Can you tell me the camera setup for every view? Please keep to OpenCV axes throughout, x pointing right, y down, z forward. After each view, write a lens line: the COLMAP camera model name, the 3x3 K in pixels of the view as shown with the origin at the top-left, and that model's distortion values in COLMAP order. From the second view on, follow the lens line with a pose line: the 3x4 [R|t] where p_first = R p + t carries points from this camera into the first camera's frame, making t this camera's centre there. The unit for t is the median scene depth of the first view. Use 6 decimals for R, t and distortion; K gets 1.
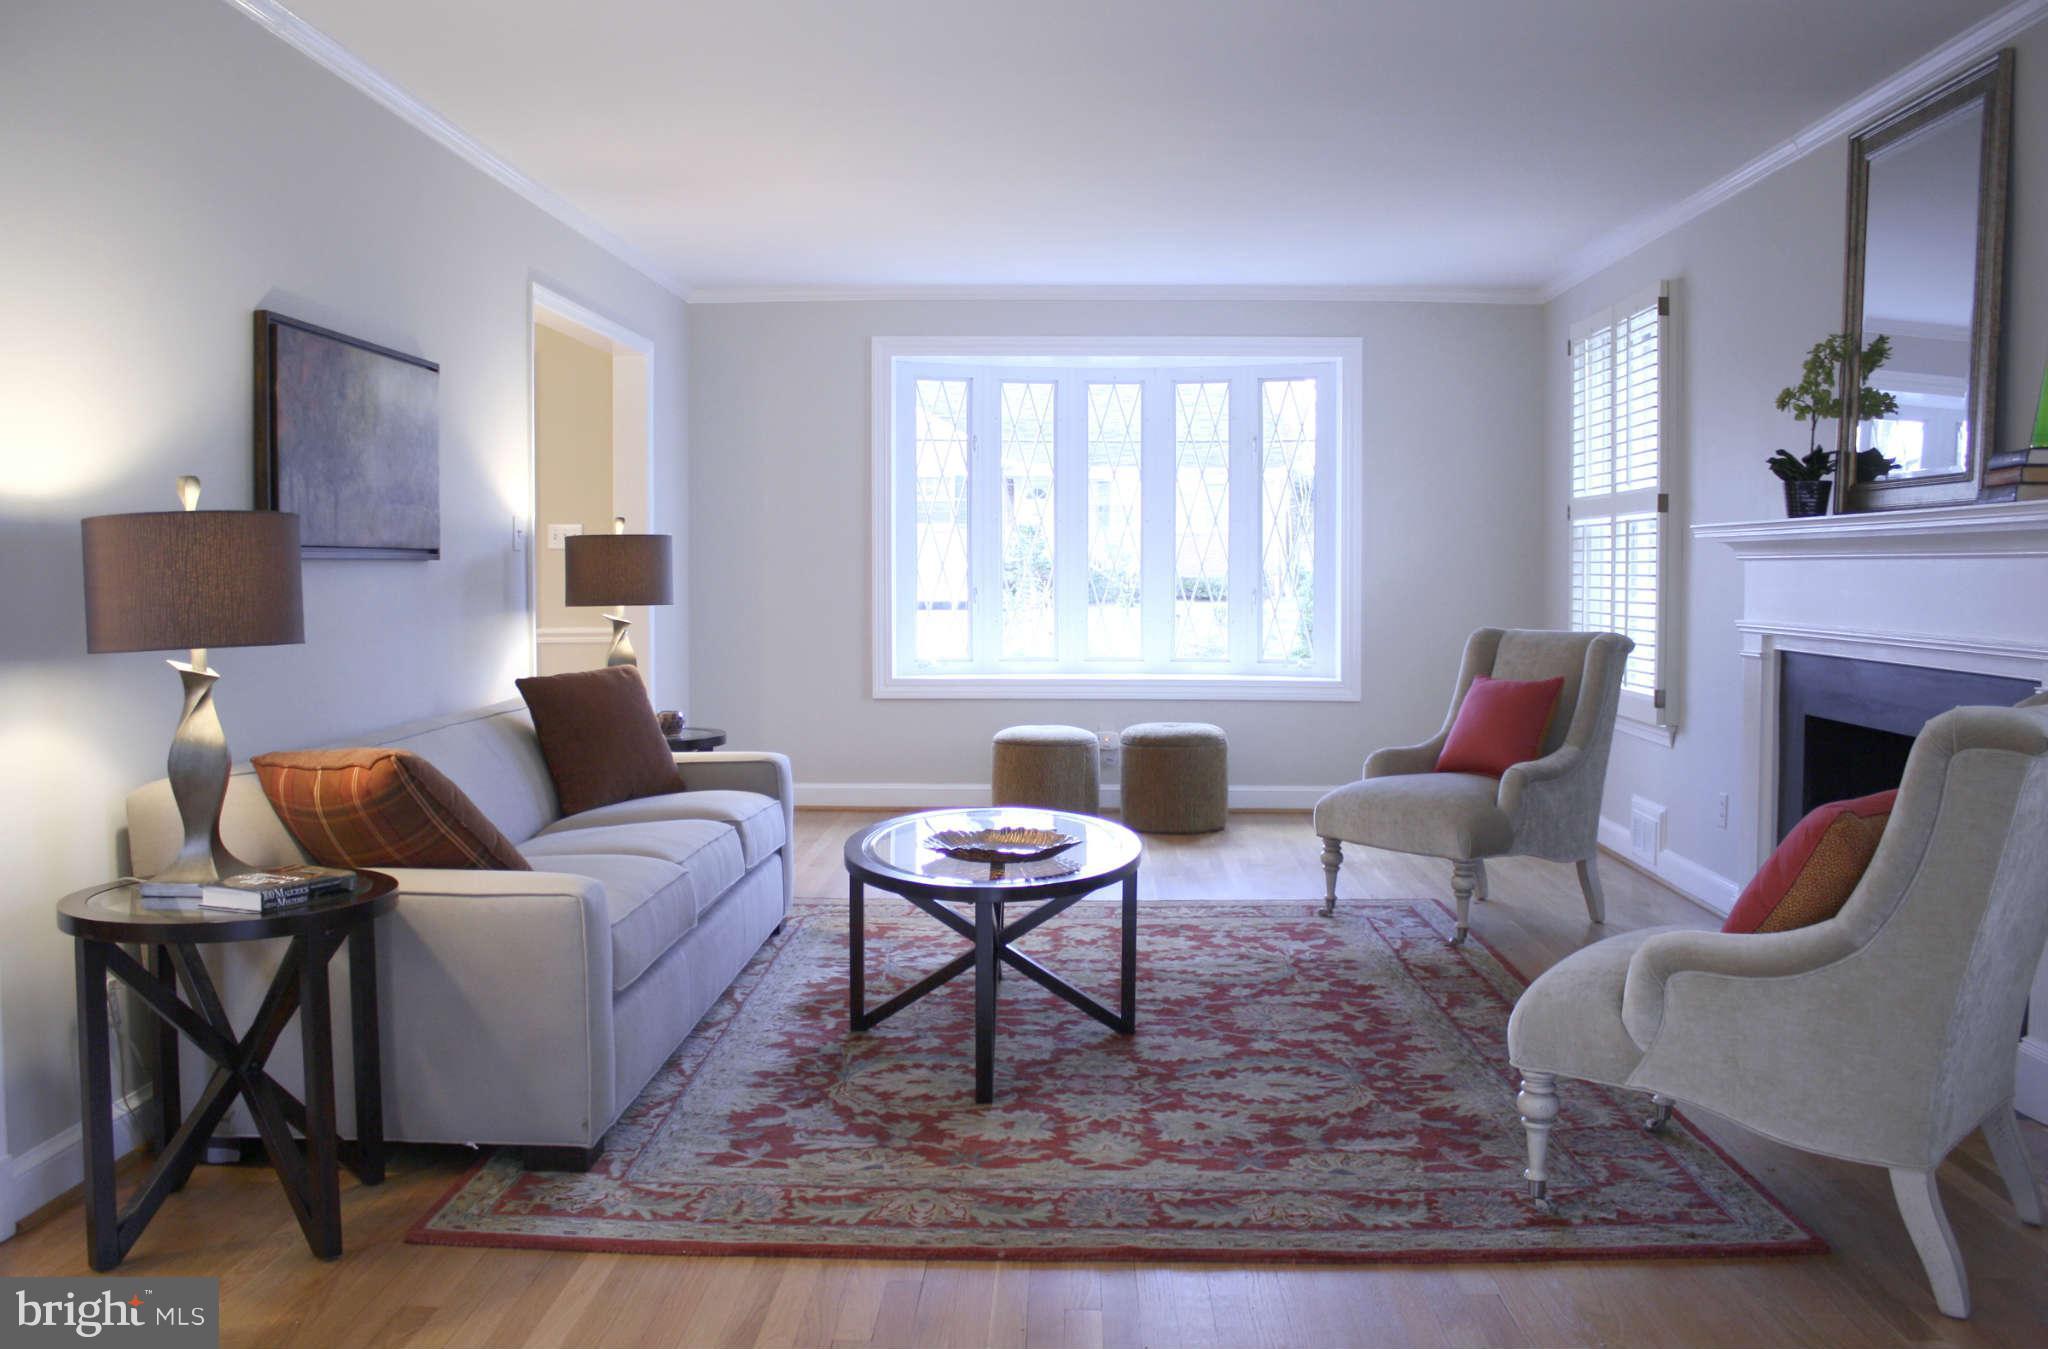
lens RADIAL K [[1716.4, 0, 1024.0], [0, 1716.4, 674.5], [0, 0, 1]] dist [-0.155760, 0.128300]
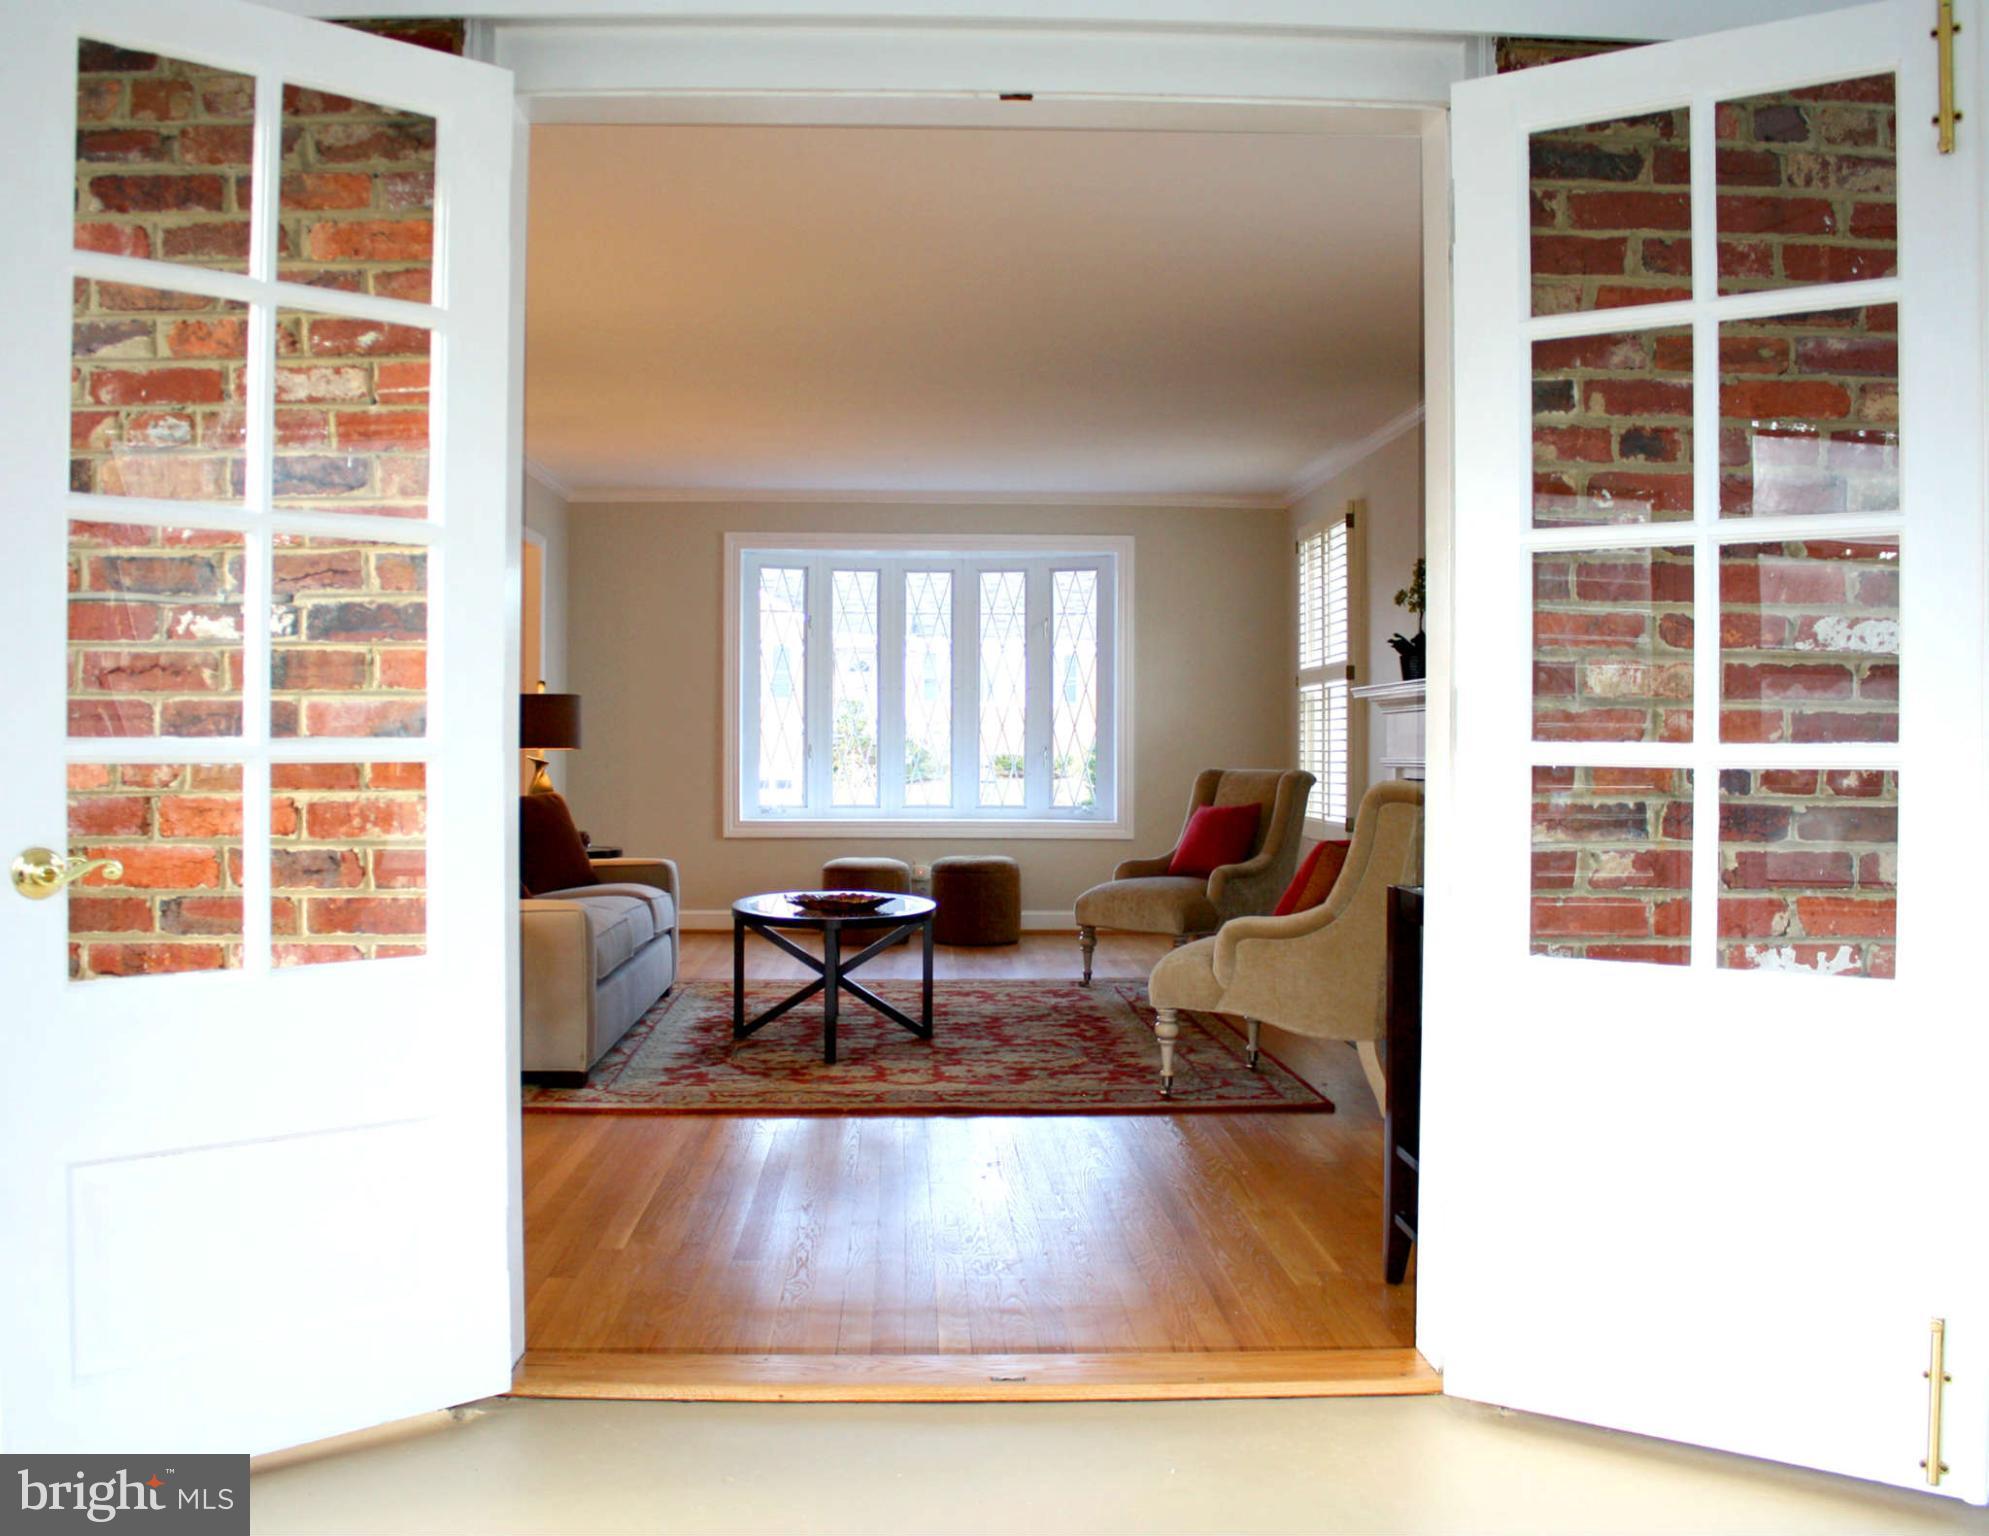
lens RADIAL K [[1939.6, 0, 972.1], [0, 1939.6, 761.8], [0, 0, 1]] dist [-0.004415, -0.000459]
pose [[0.997823, 0.002442, 0.065899, -0.009857], [0.001207, 0.998470, -0.055279, 0.064824], [-0.065933, 0.055238, 0.996294, -0.619477]]
